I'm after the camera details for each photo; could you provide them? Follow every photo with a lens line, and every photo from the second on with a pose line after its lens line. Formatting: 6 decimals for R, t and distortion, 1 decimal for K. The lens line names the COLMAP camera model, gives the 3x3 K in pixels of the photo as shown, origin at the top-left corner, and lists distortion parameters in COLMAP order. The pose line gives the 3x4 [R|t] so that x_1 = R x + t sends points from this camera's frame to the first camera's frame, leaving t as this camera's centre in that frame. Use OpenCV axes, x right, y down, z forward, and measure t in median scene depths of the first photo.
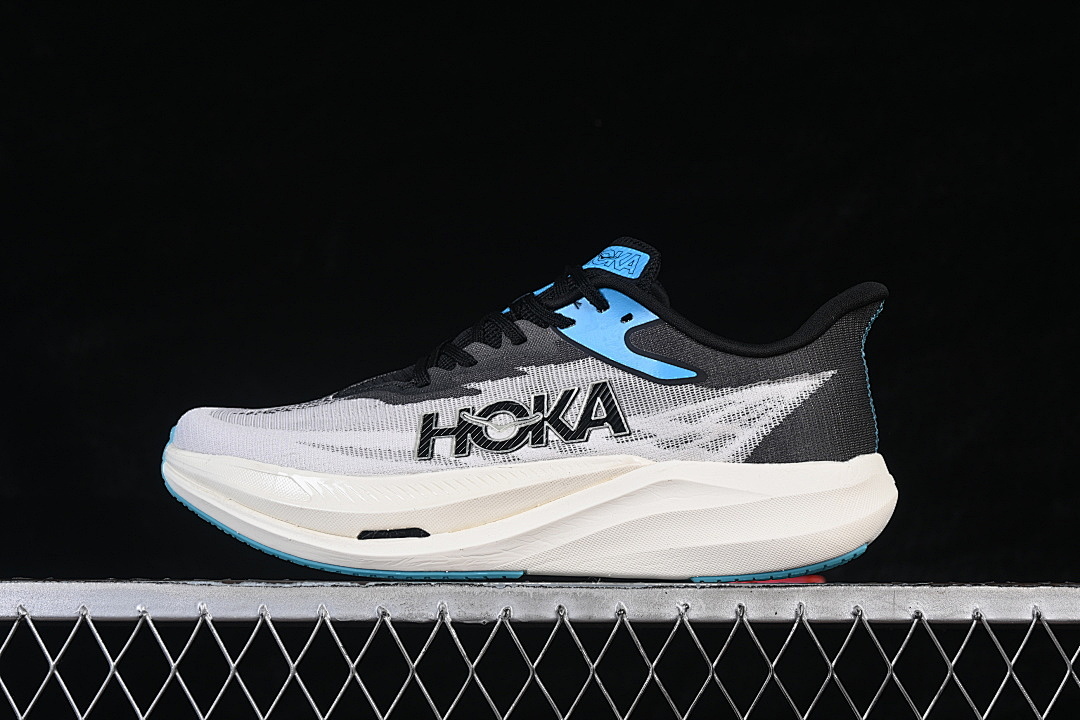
lens RADIAL K [[2464.5, 0, 538.4], [0, 2464.5, 362.5], [0, 0, 1]] dist [-0.052655, 0.000000]
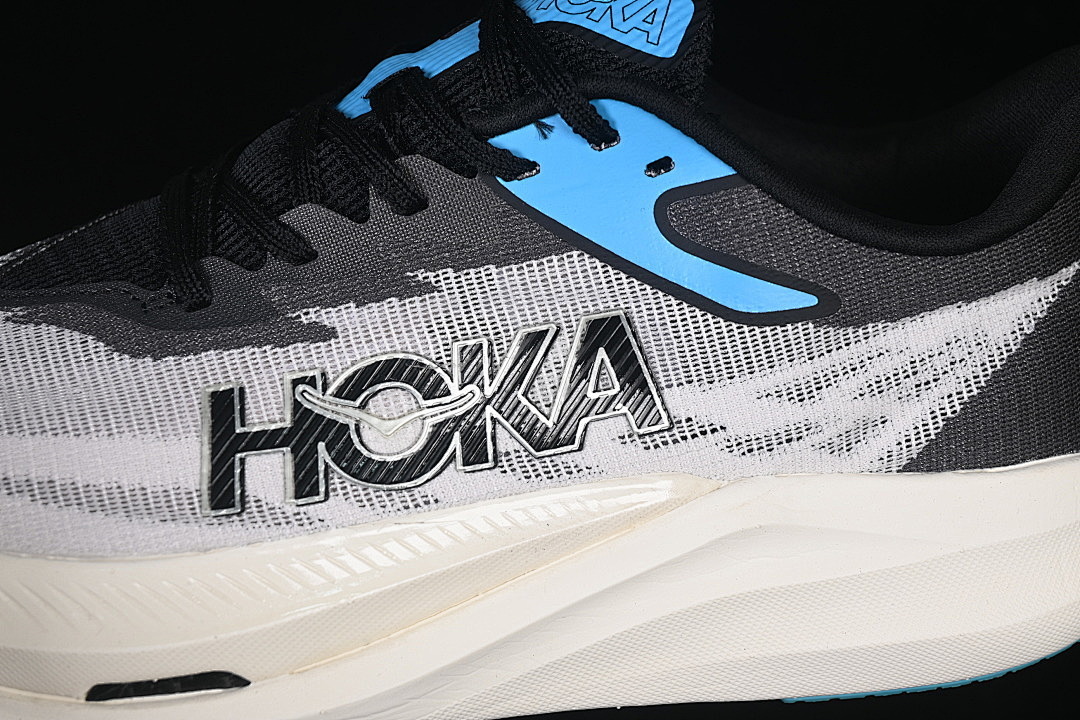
lens RADIAL K [[2464.5, 0, 543.2], [0, 2464.5, 357.3], [0, 0, 1]] dist [-0.052655, 0.000000]
pose [[0.971989, -0.054614, 0.228593, -0.089668], [-0.025446, 0.942455, 0.333364, -0.134918], [-0.233645, -0.329843, 0.914666, 0.582733]]
